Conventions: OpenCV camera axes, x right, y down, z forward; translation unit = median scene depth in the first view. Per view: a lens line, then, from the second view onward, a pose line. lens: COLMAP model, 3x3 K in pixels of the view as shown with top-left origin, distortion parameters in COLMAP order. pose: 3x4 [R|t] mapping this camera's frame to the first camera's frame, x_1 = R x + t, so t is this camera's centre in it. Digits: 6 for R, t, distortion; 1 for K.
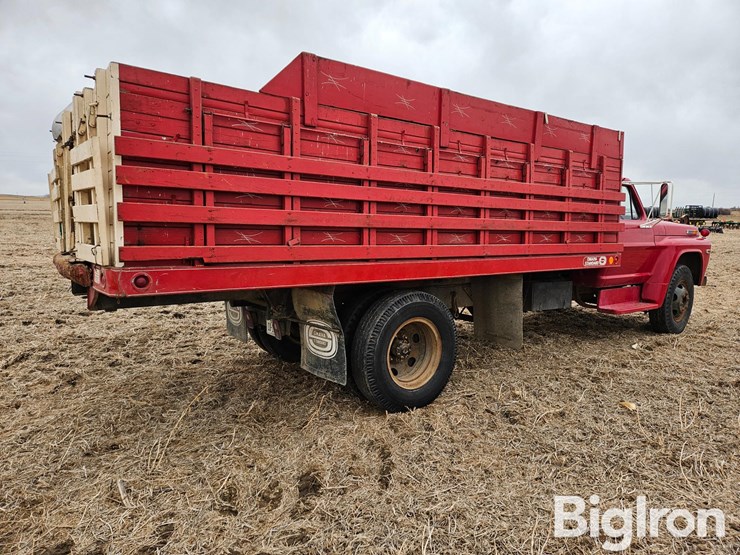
lens RADIAL K [[486.1, 0, 370.0], [0, 486.1, 277.5], [0, 0, 1]] dist [0.087023, -0.078956]
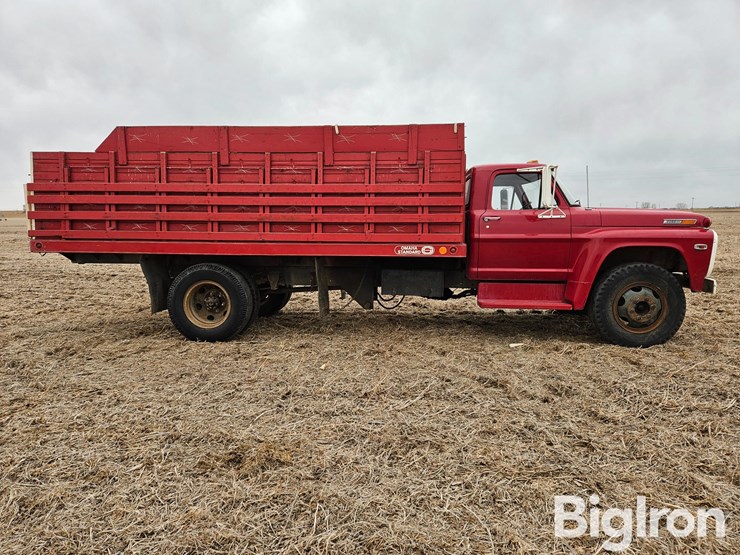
lens RADIAL K [[488.1, 0, 368.4], [0, 488.1, 280.2], [0, 0, 1]] dist [0.082154, -0.077498]
pose [[0.756812, 0.048297, -0.651846, 1.518348], [-0.058403, 0.998274, 0.006158, 0.044525], [0.651019, 0.033409, 0.758326, 0.181755]]
